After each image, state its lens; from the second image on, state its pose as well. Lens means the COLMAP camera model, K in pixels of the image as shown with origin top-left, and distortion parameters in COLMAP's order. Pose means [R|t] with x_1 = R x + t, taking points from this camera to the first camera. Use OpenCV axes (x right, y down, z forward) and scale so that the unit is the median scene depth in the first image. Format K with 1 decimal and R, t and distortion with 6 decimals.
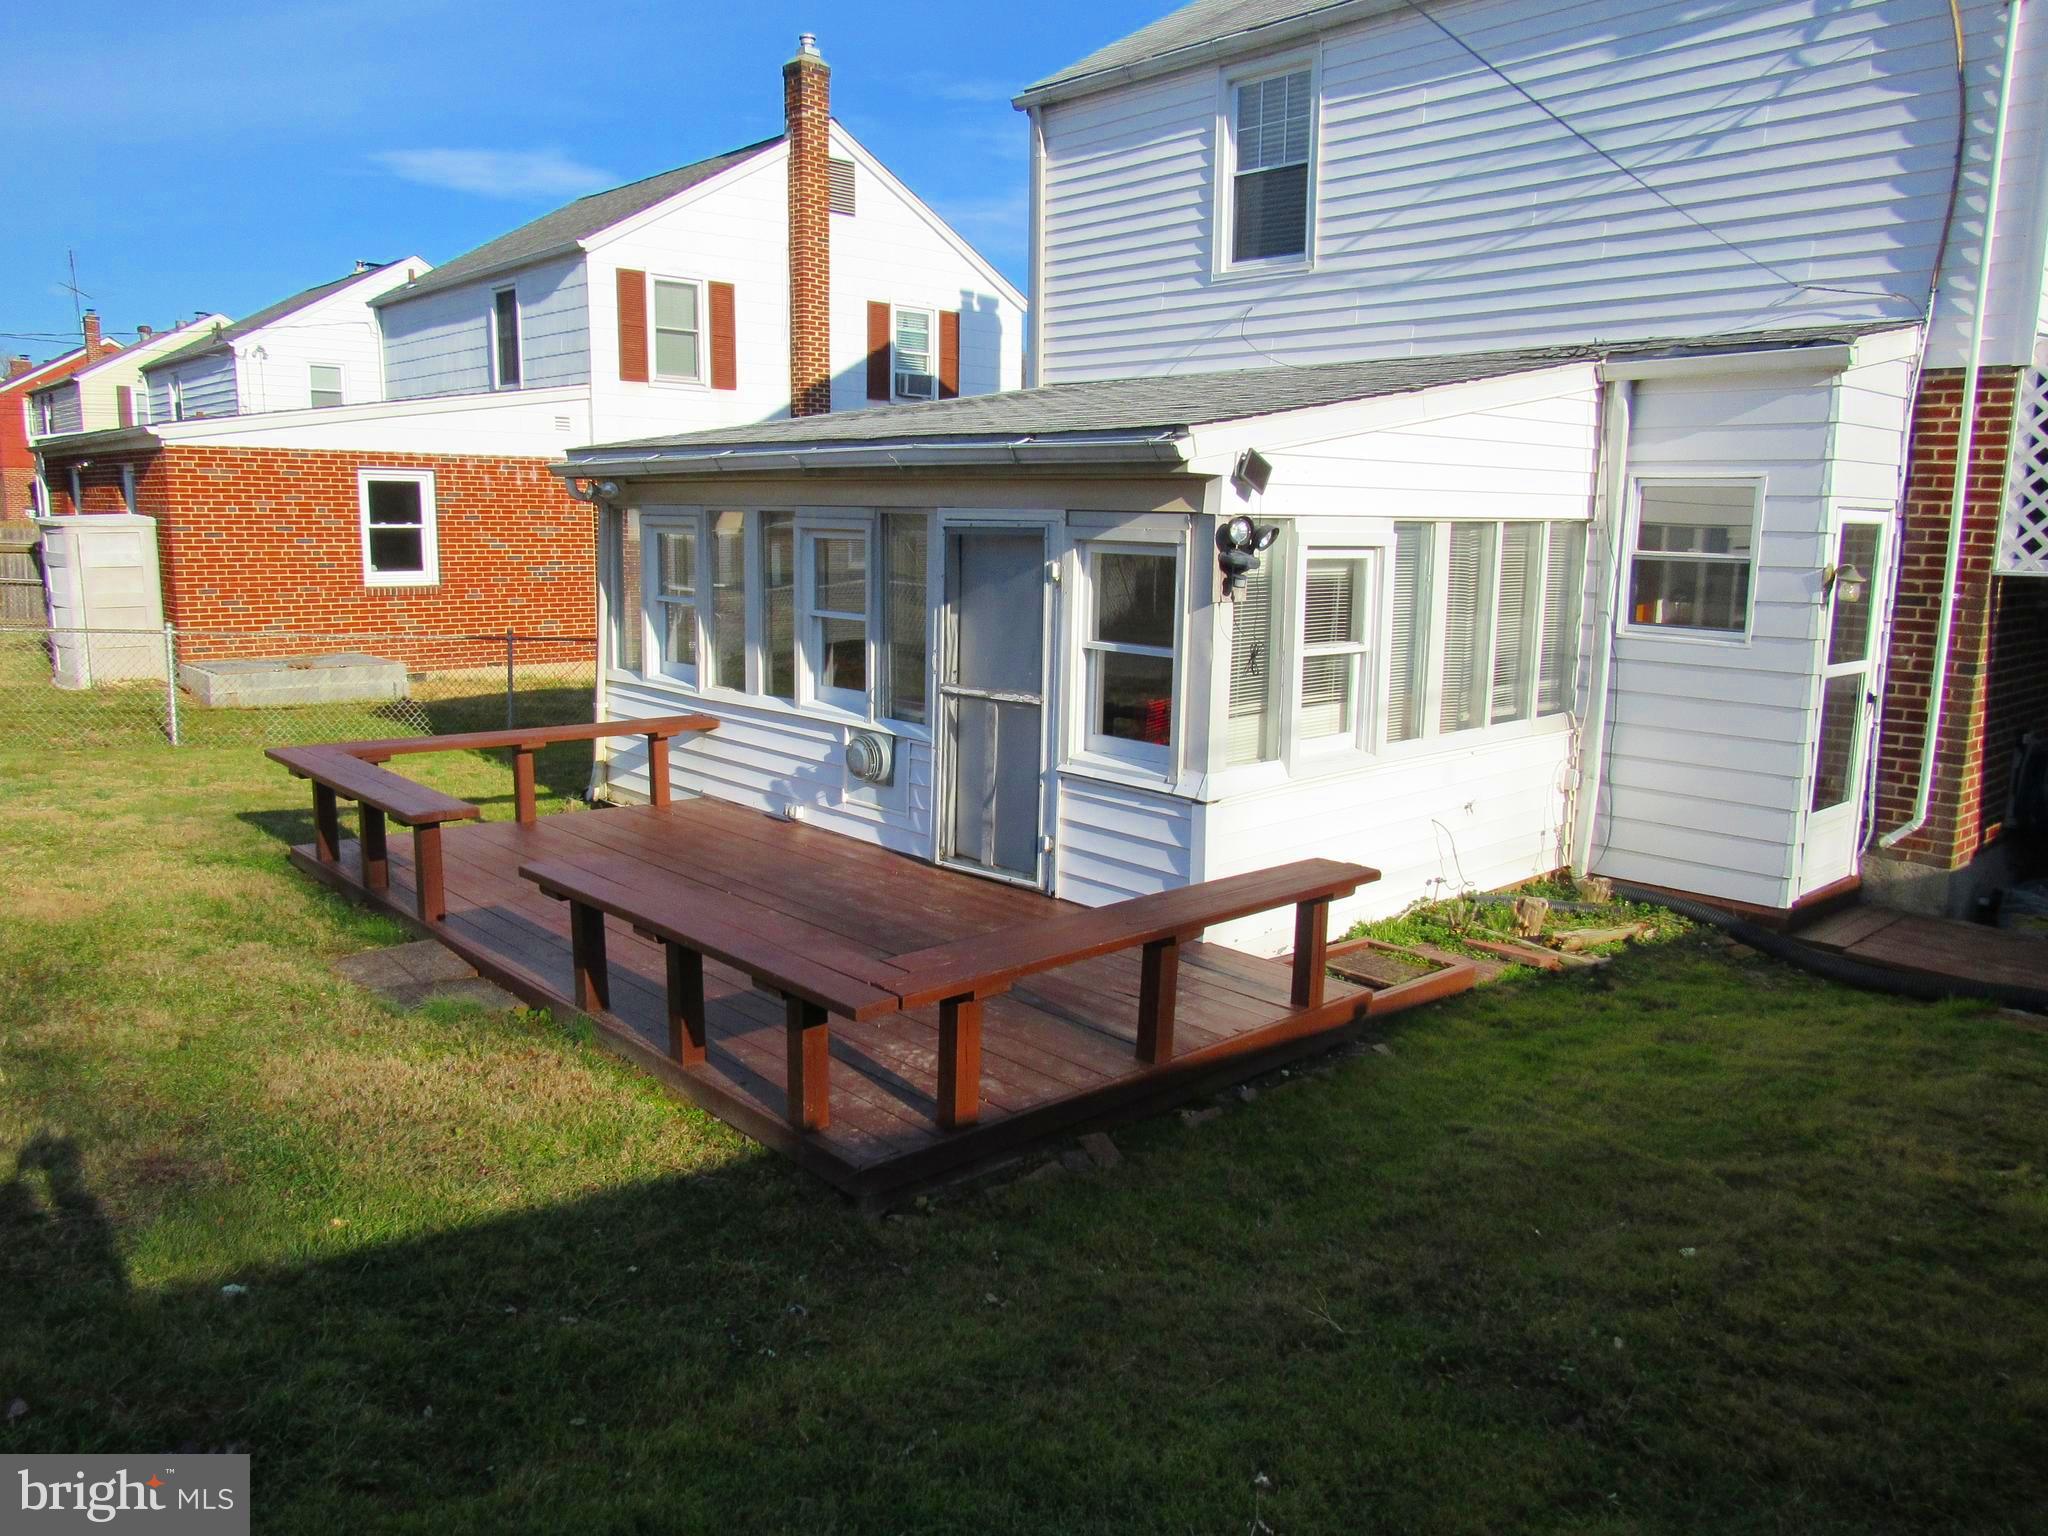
lens RADIAL K [[1467.2, 0, 1024.0], [0, 1467.2, 768.0], [0, 0, 1]] dist [-0.039334, 0.033919]
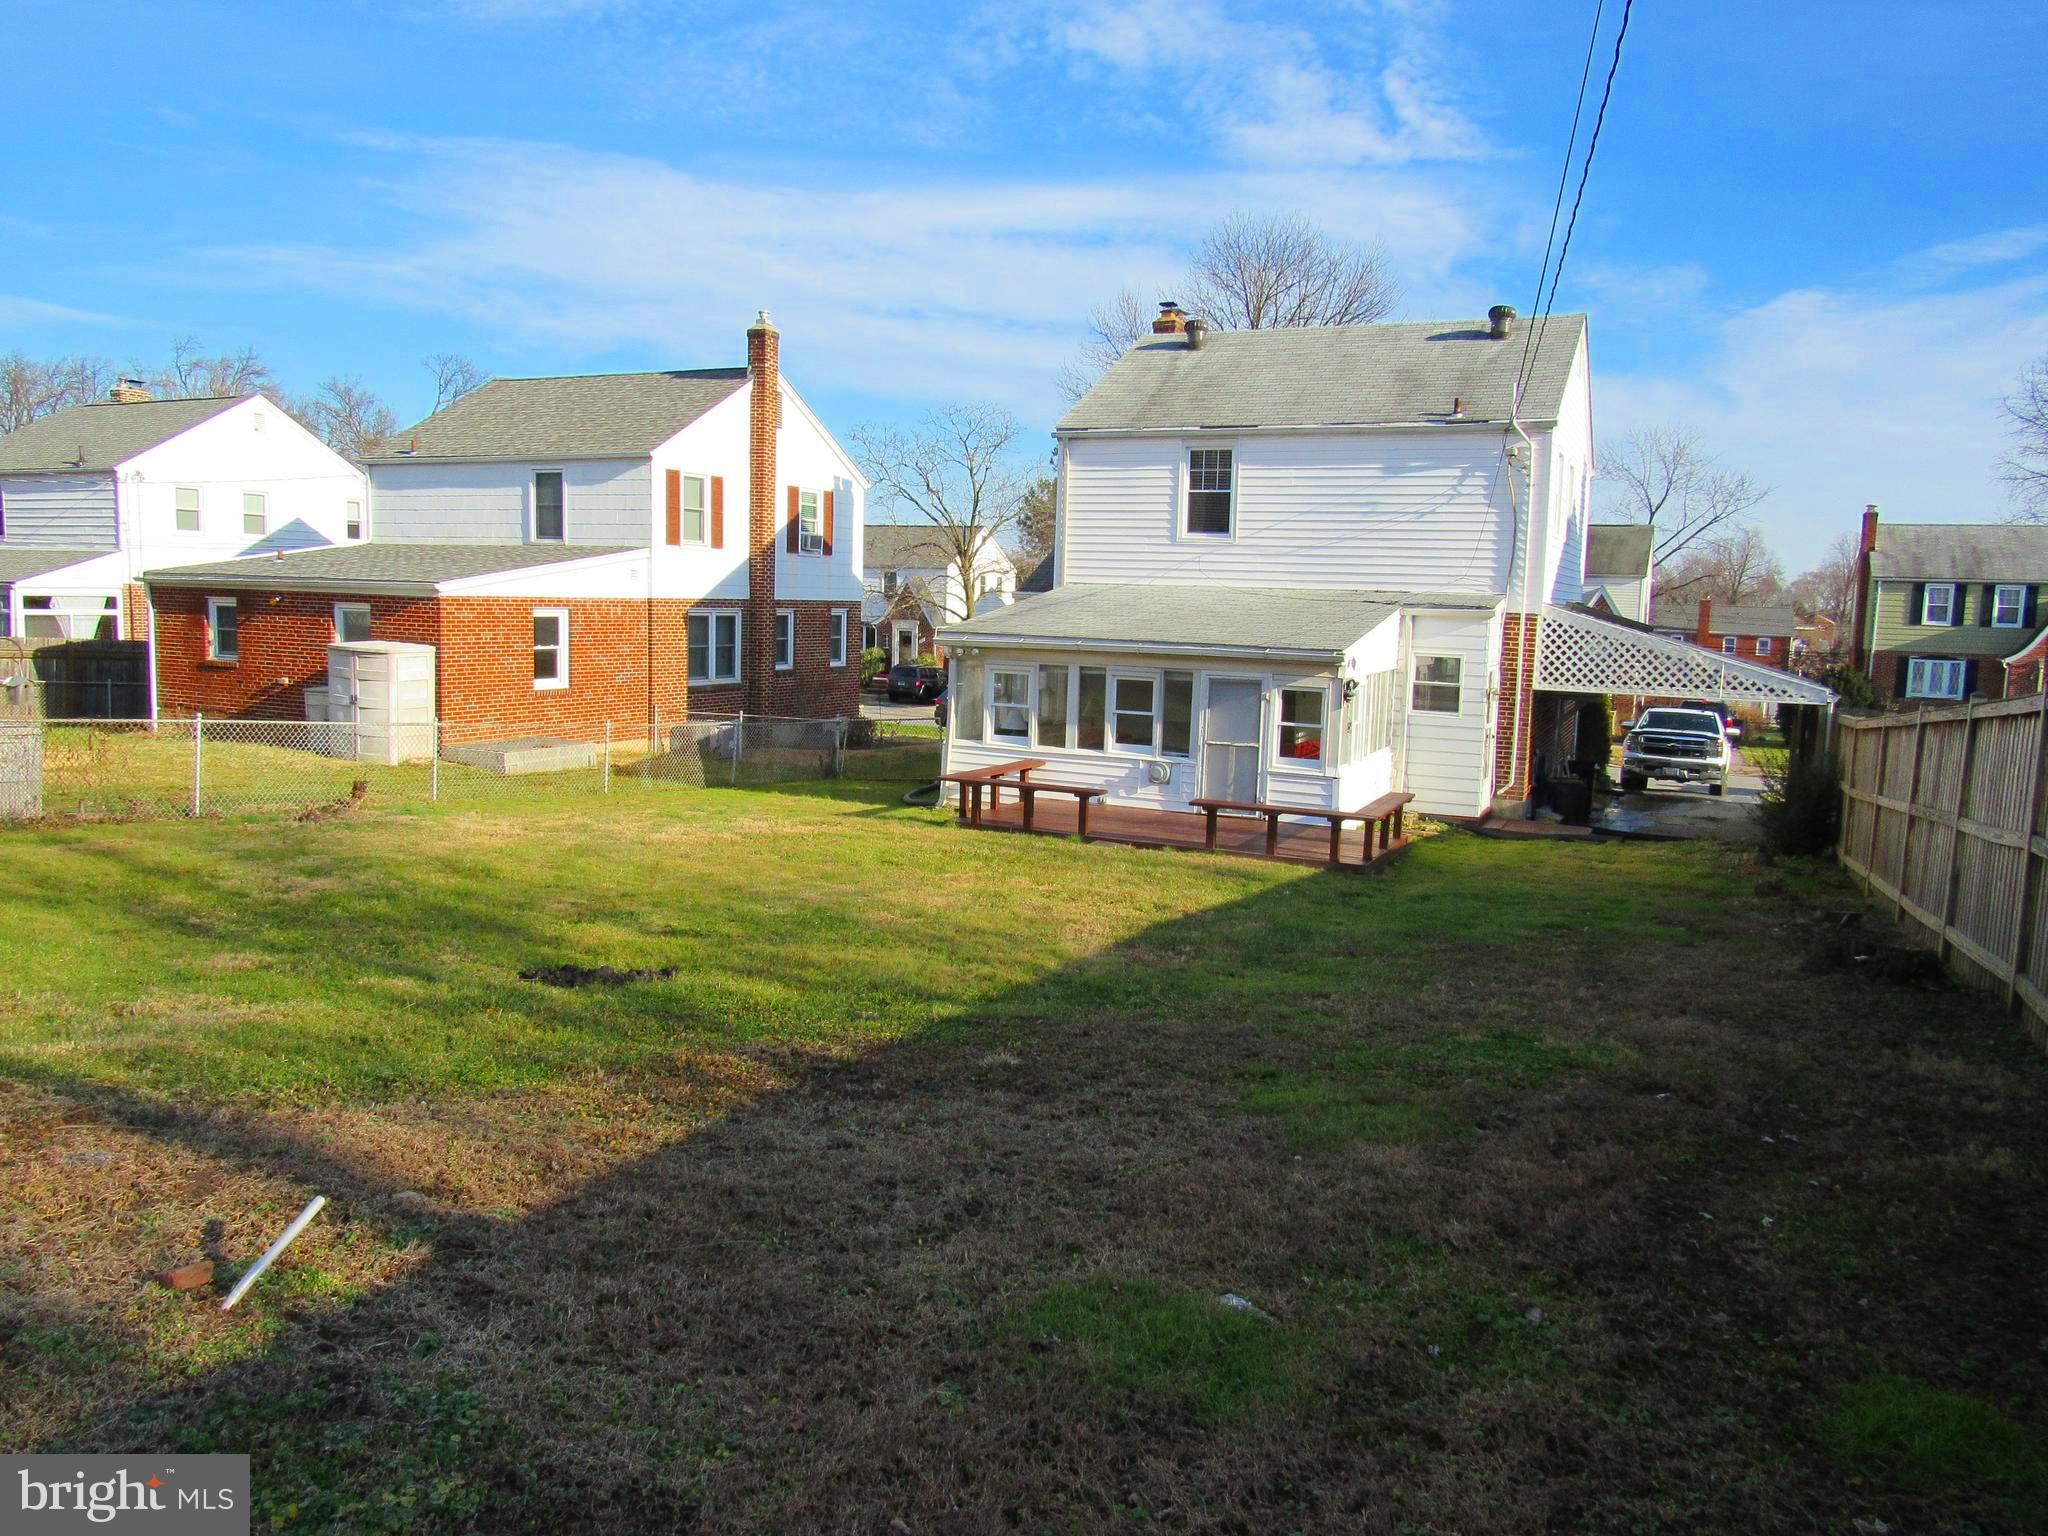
lens RADIAL K [[1467.2, 0, 1024.0], [0, 1467.2, 768.0], [0, 0, 1]] dist [-0.039334, 0.033919]
pose [[0.924451, -0.033520, 0.379825, -0.906937], [0.050152, 0.998163, -0.033977, 0.041535], [-0.377989, 0.050459, 0.924434, -0.834622]]
